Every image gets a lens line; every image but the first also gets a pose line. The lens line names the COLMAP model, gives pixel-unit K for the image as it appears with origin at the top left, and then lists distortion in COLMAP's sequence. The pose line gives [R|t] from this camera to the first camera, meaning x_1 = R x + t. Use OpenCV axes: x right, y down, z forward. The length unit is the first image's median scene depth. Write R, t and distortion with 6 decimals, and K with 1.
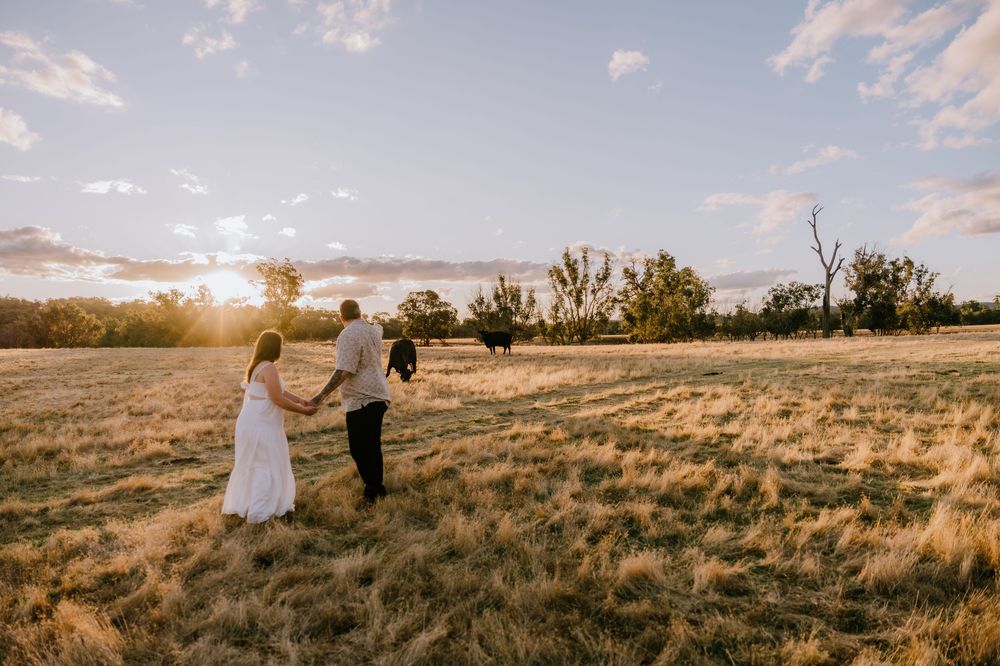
lens RADIAL K [[708.8, 0, 500.0], [0, 708.8, 333.0], [0, 0, 1]] dist [-0.006784, -0.005747]
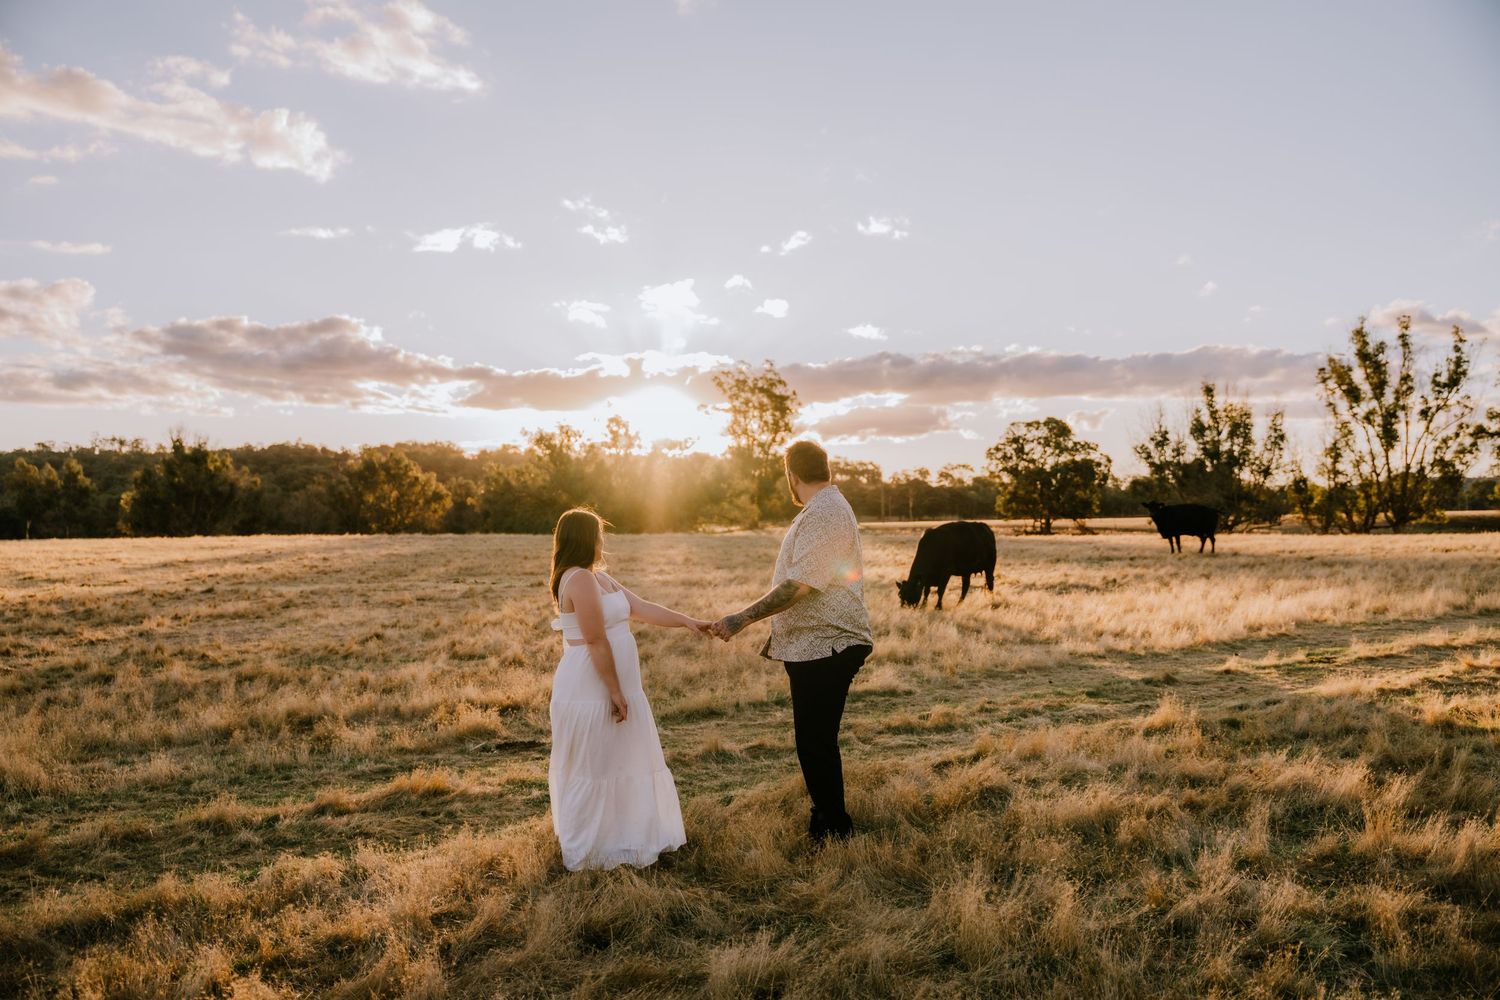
lens RADIAL K [[1456.3, 0, 750.0], [0, 1456.3, 500.0], [0, 0, 1]] dist [0.009530, -0.003951]
pose [[0.951077, -0.001795, -0.308948, 0.028377], [0.000500, 0.999991, -0.004270, -0.001107], [0.308953, 0.003906, 0.951069, -0.002565]]
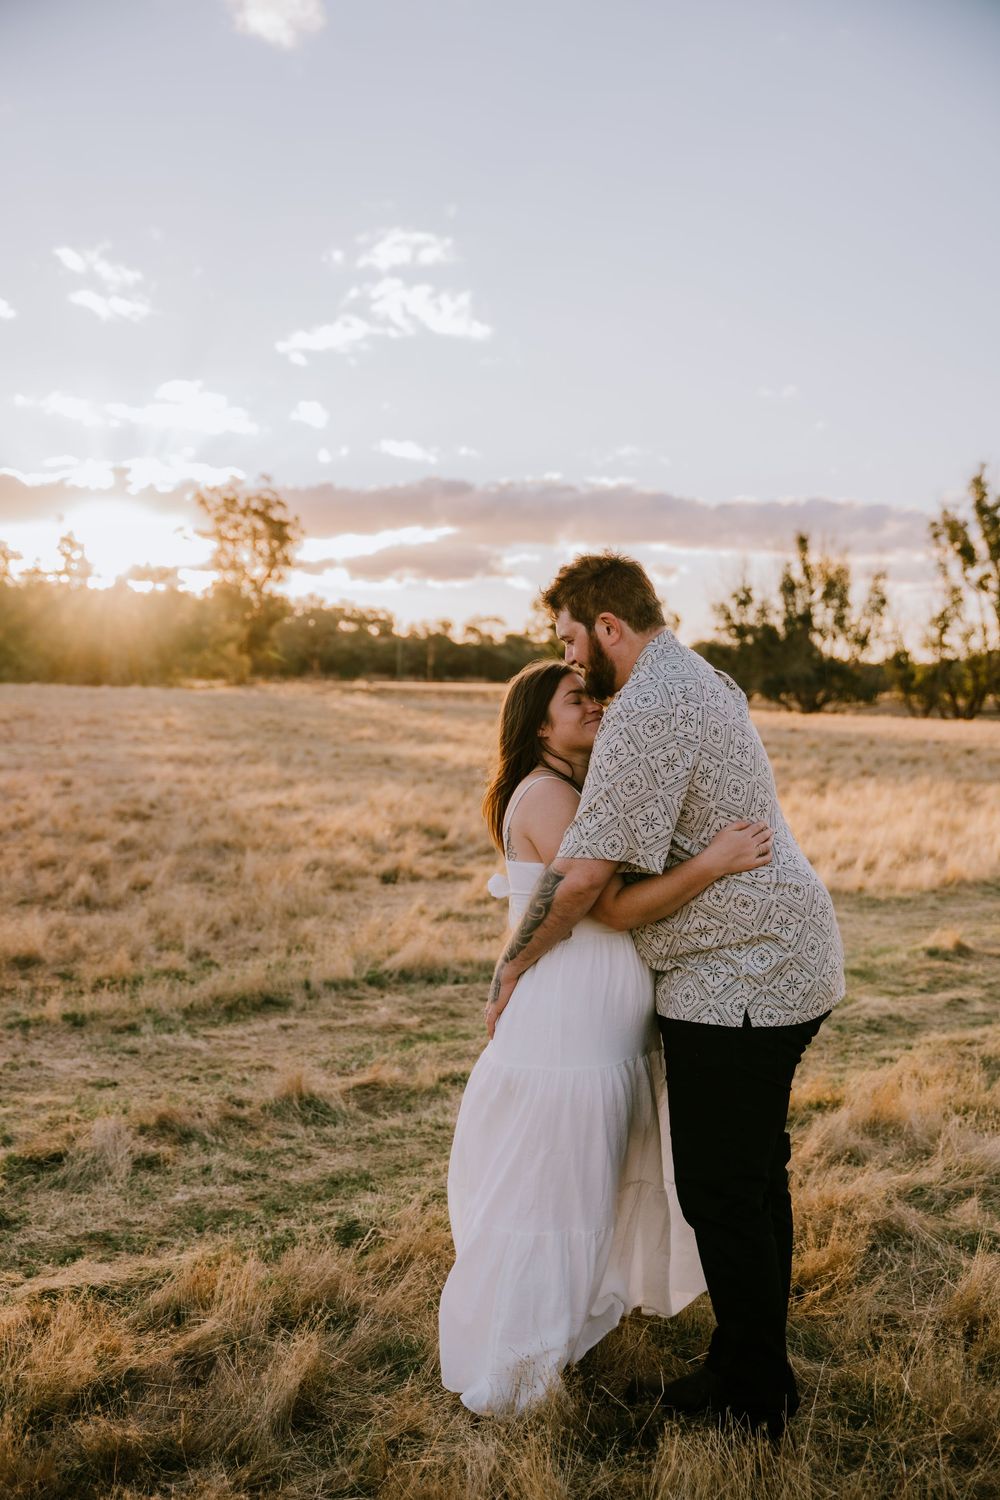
lens RADIAL K [[1689.1, 0, 500.0], [0, 1689.1, 750.0], [0, 0, 1]] dist [0.011242, -0.000927]
pose [[0.987930, 0.047479, -0.147448, -0.046056], [-0.040721, 0.997992, 0.048516, -0.000726], [0.149455, -0.041926, 0.987879, 0.141629]]
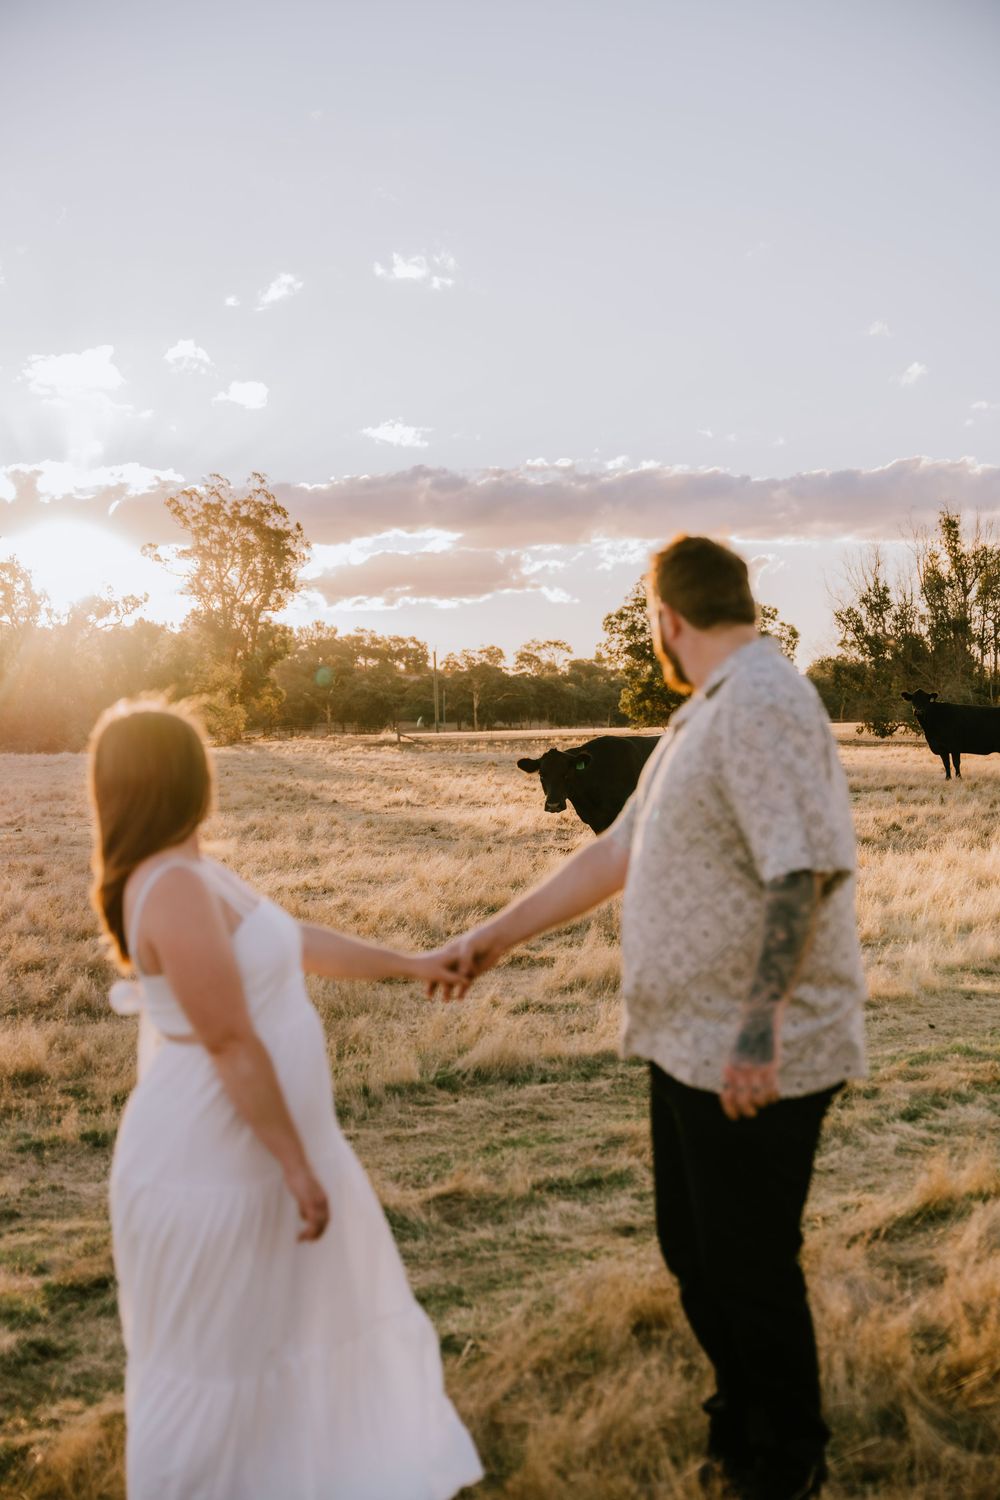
lens RADIAL K [[2215.8, 0, 506.0], [0, 2215.8, 694.2], [0, 0, 1]] dist [0.008111, 0.000498]
pose [[0.984422, -0.004525, -0.175764, -0.042941], [0.003544, 0.999976, -0.005893, 0.000299], [0.175786, 0.005179, 0.984415, 0.102847]]
